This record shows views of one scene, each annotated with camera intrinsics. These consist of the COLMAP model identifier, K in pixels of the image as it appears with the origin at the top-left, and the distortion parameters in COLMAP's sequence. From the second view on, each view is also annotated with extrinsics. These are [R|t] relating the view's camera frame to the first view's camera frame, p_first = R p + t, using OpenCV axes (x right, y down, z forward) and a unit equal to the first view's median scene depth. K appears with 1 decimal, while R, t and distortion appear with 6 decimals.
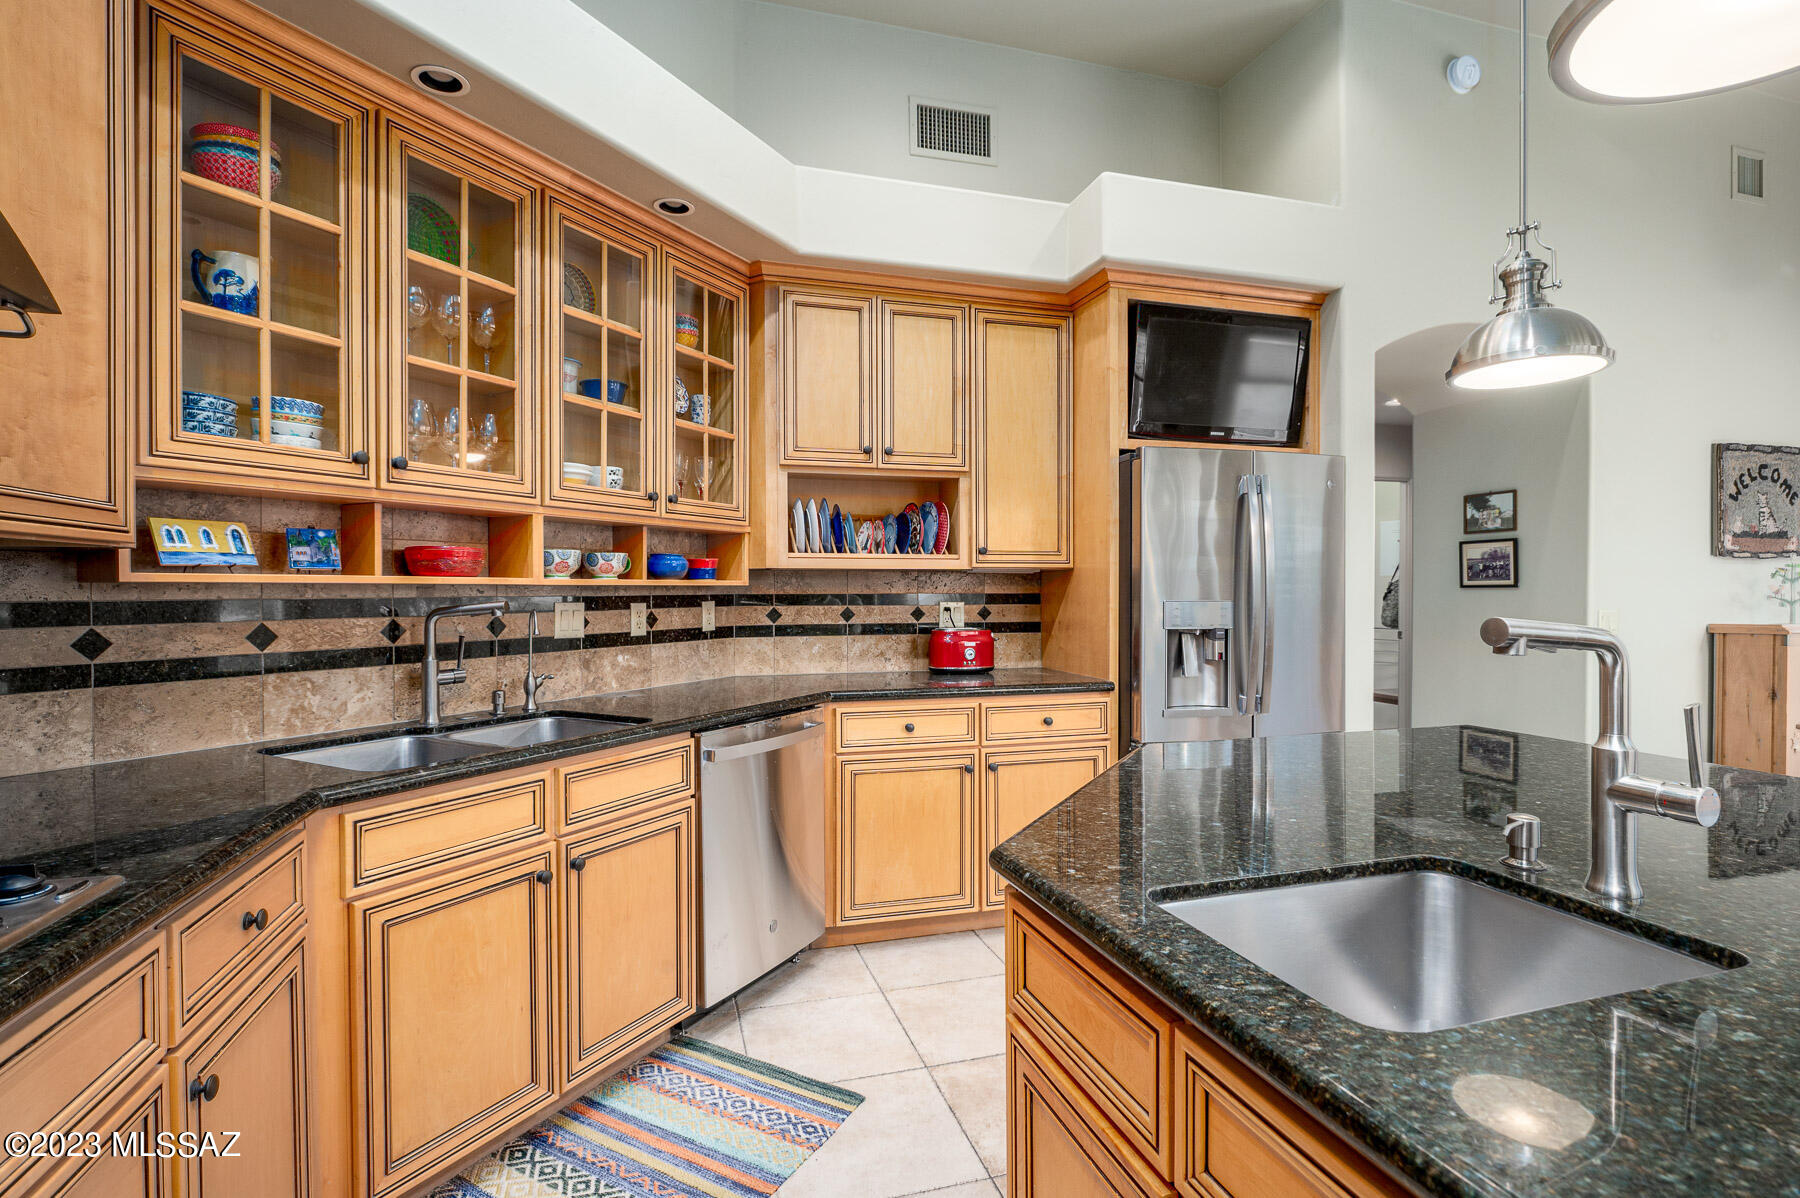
lens RADIAL K [[864.1, 0, 902.2], [0, 864.1, 597.9], [0, 0, 1]] dist [-0.000264, -0.004046]
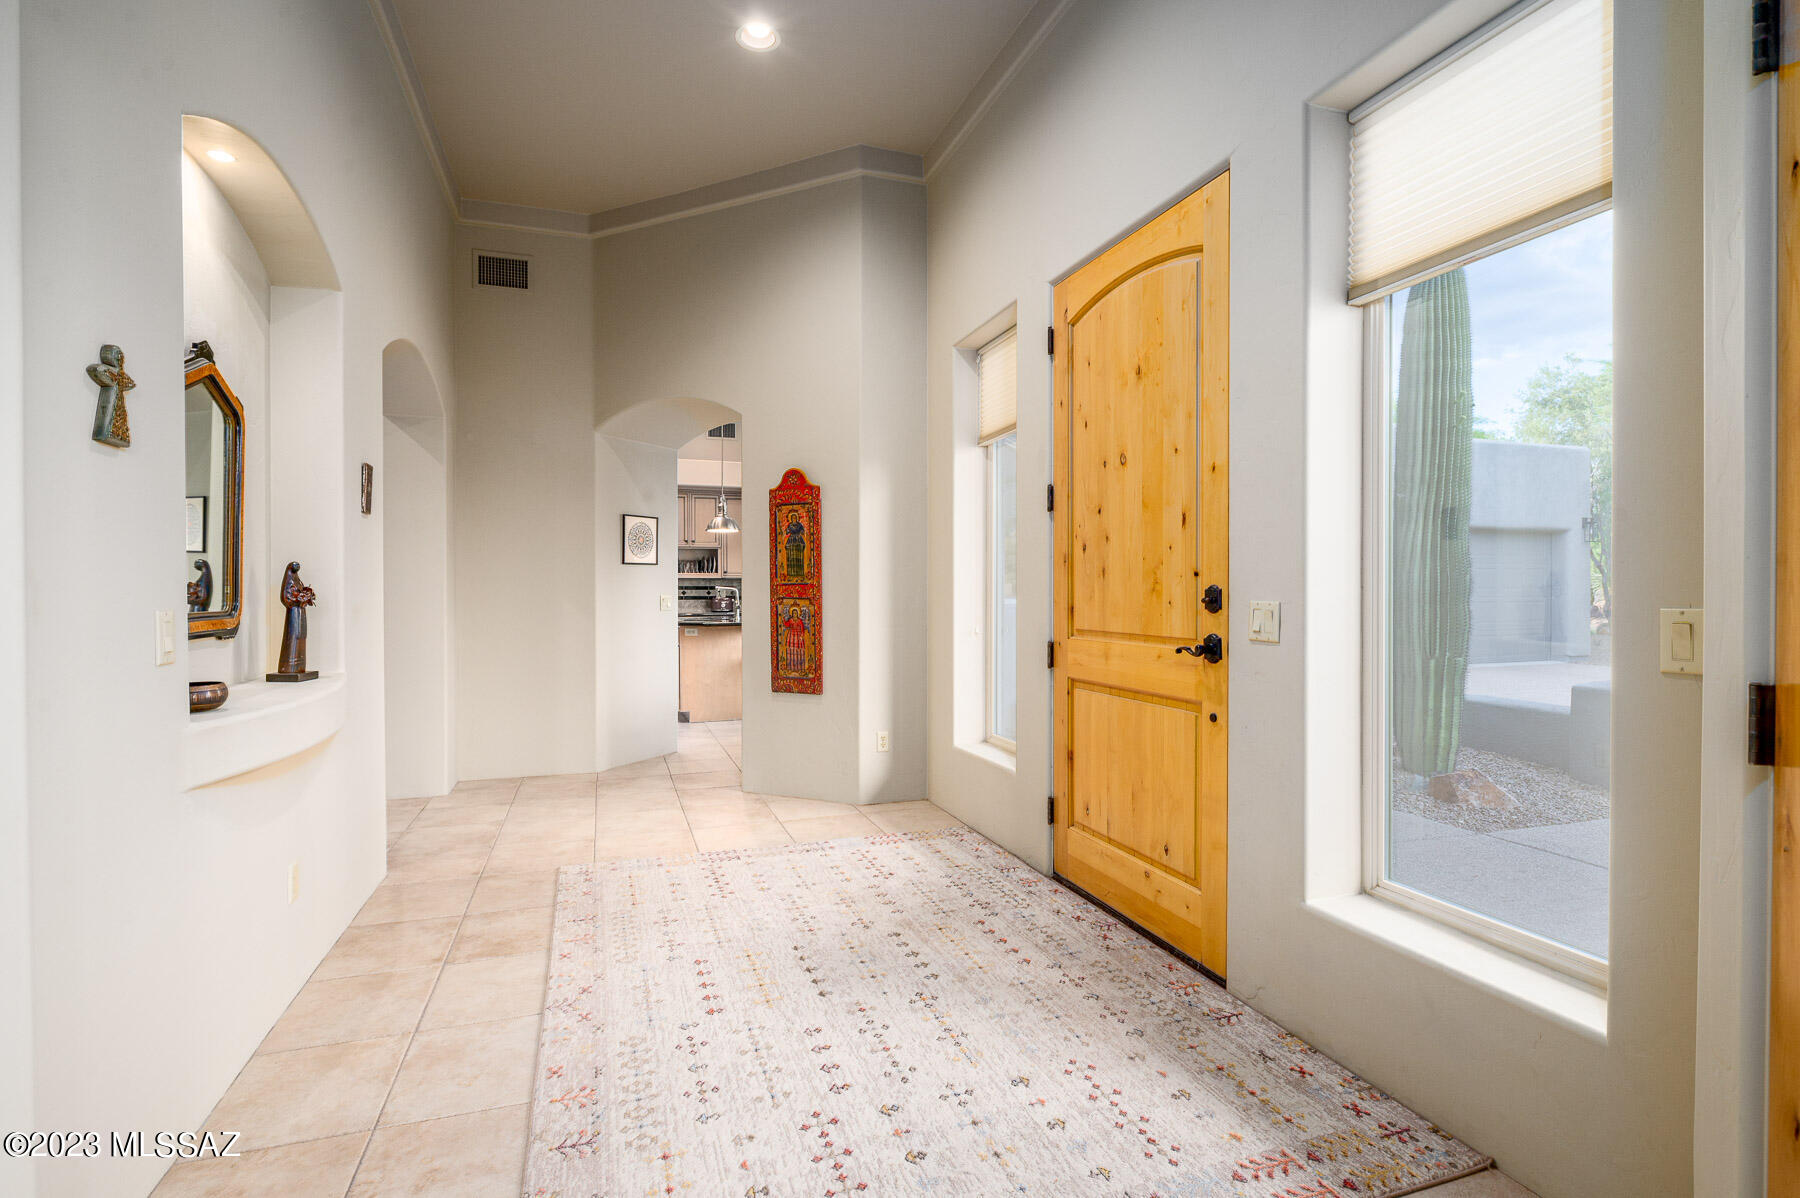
lens RADIAL K [[864.1, 0, 900.2], [0, 864.1, 598.7], [0, 0, 1]] dist [-0.000264, -0.004046]
pose [[0.999010, 0.003476, 0.044358, 0.661779], [-0.003556, 0.999992, 0.001725, 0.038040], [-0.044351, -0.001881, 0.999014, -2.440477]]
